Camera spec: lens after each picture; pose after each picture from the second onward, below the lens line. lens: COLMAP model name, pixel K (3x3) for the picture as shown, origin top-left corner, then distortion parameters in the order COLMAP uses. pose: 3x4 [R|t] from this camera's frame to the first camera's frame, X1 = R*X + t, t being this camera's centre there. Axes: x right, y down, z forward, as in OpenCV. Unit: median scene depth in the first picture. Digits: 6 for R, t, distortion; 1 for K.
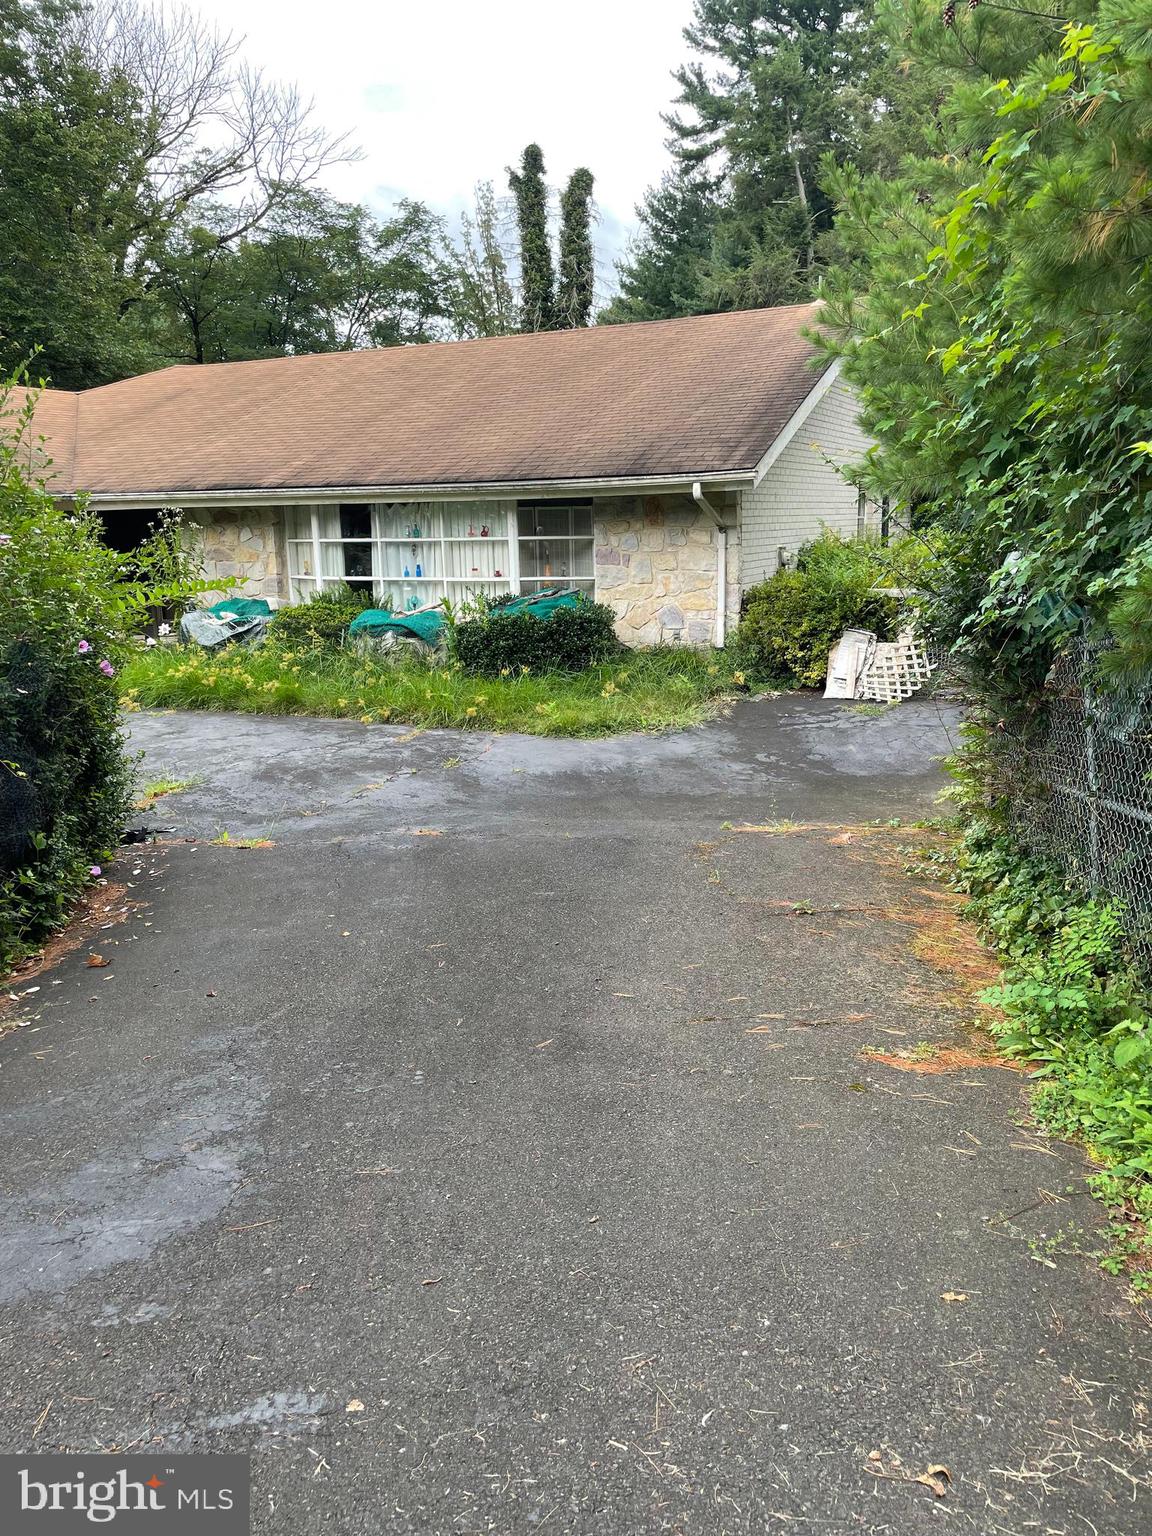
lens RADIAL K [[1159.8, 0, 604.6], [0, 1159.8, 767.7], [0, 0, 1]] dist [0.096493, -0.129017]
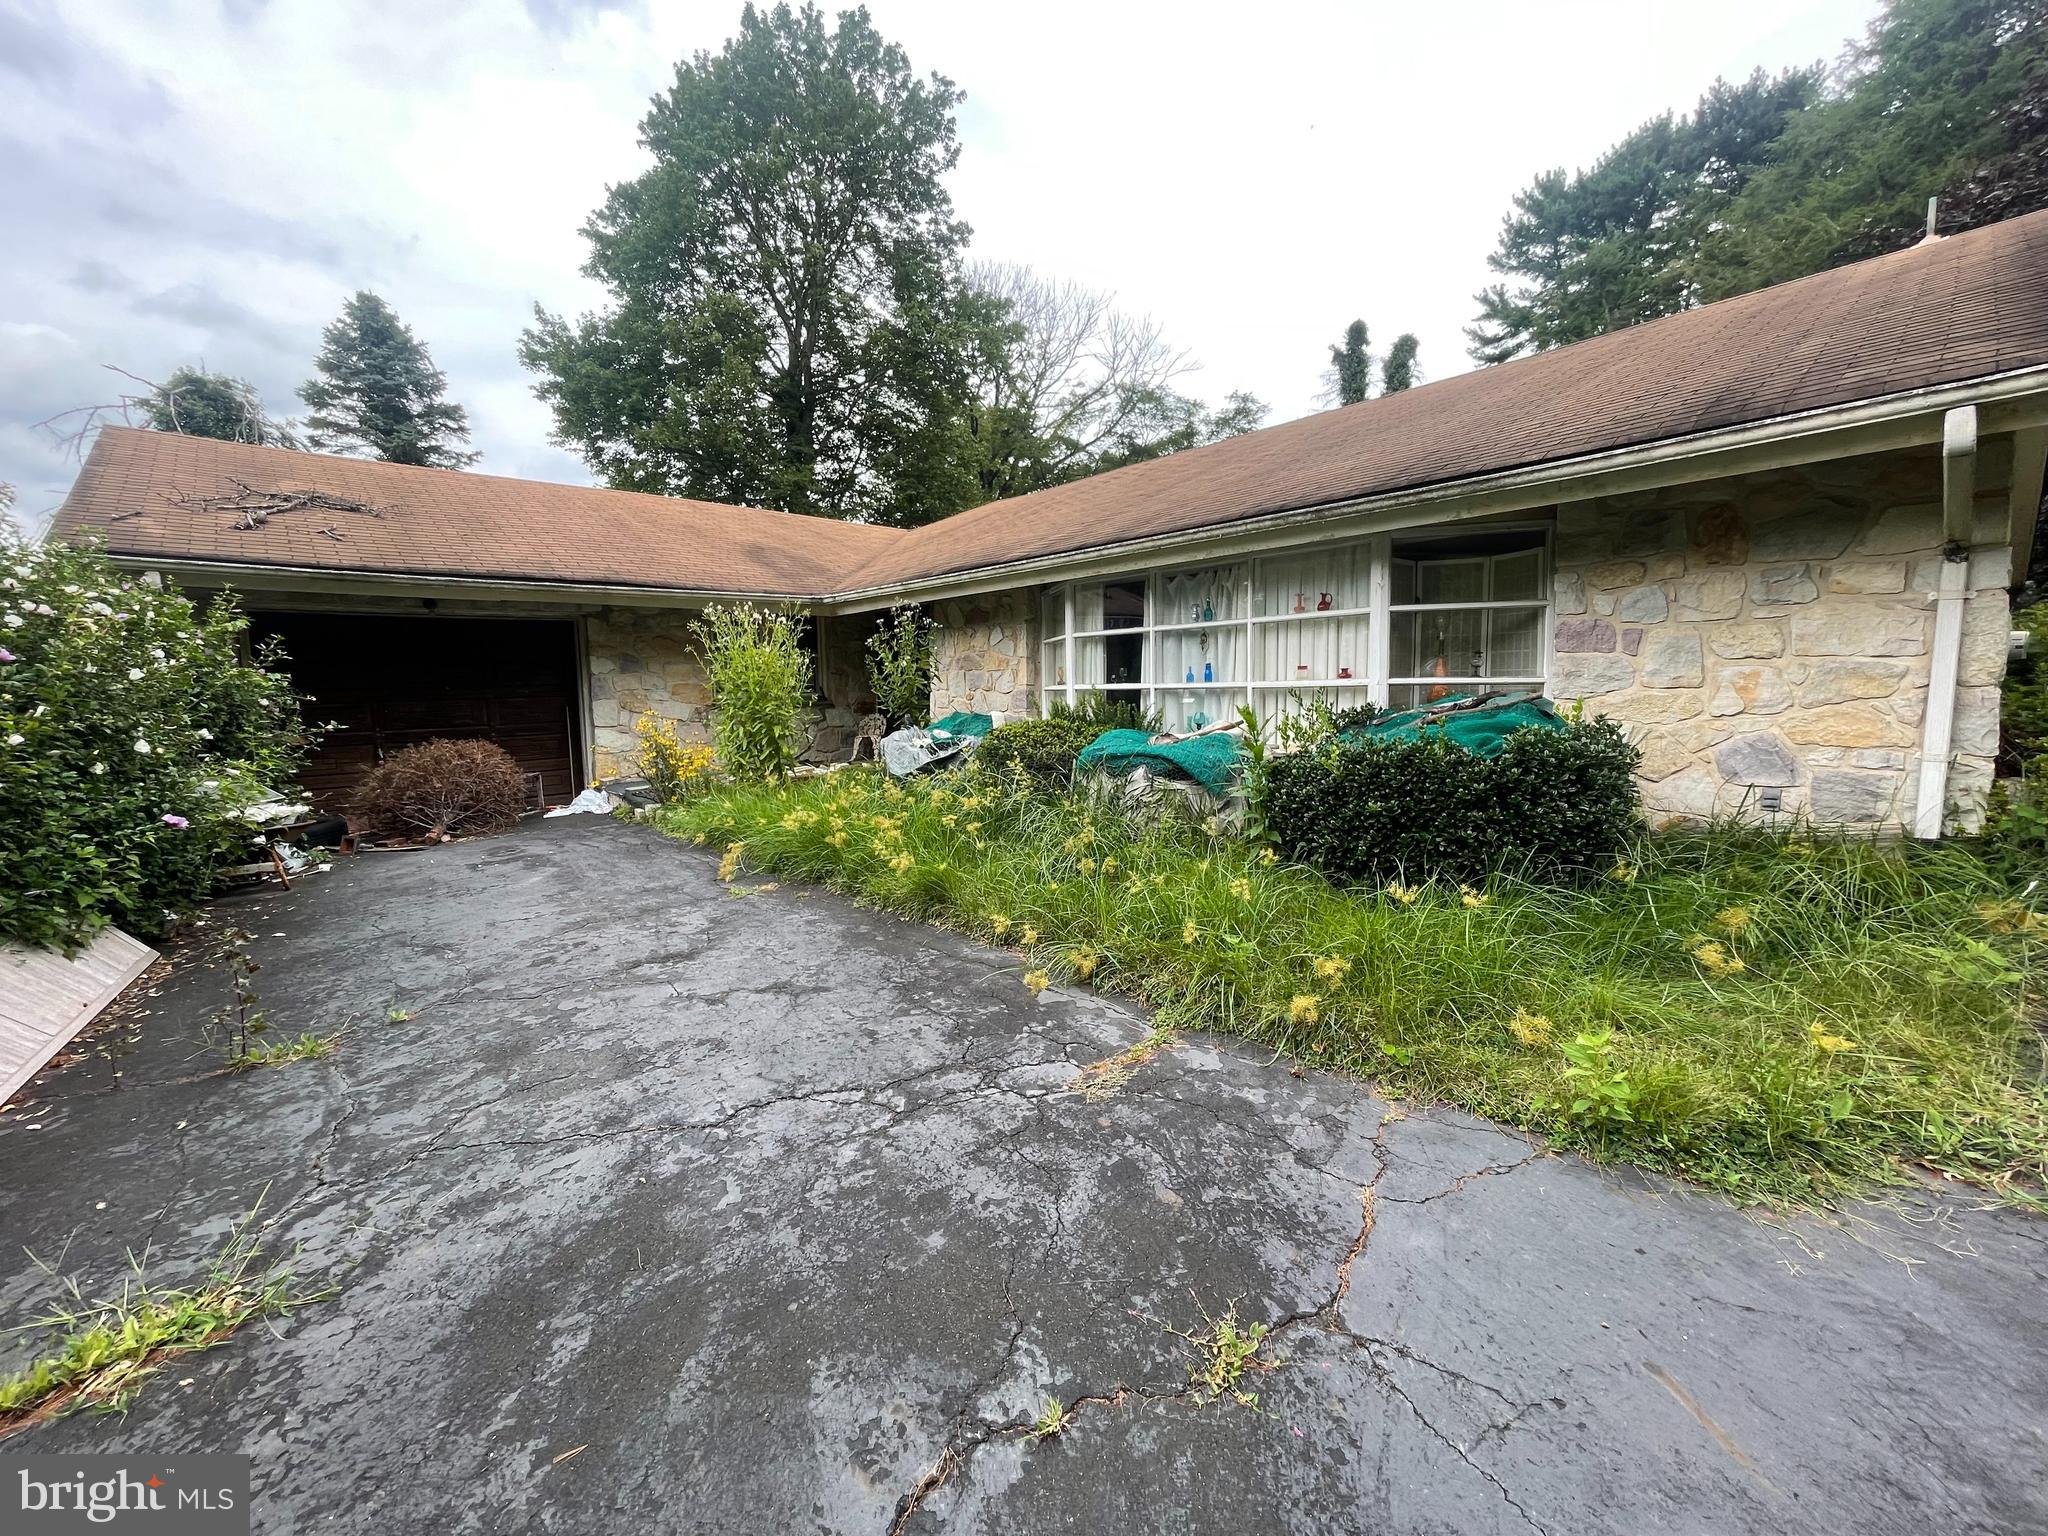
lens RADIAL K [[821.9, 0, 1014.8], [0, 821.9, 765.7], [0, 0, 1]] dist [-0.008394, 0.002095]
pose [[0.915661, 0.042190, -0.399730, -0.074629], [-0.083435, 0.992766, -0.086342, -0.070425], [0.393196, 0.112412, 0.912557, 0.553268]]
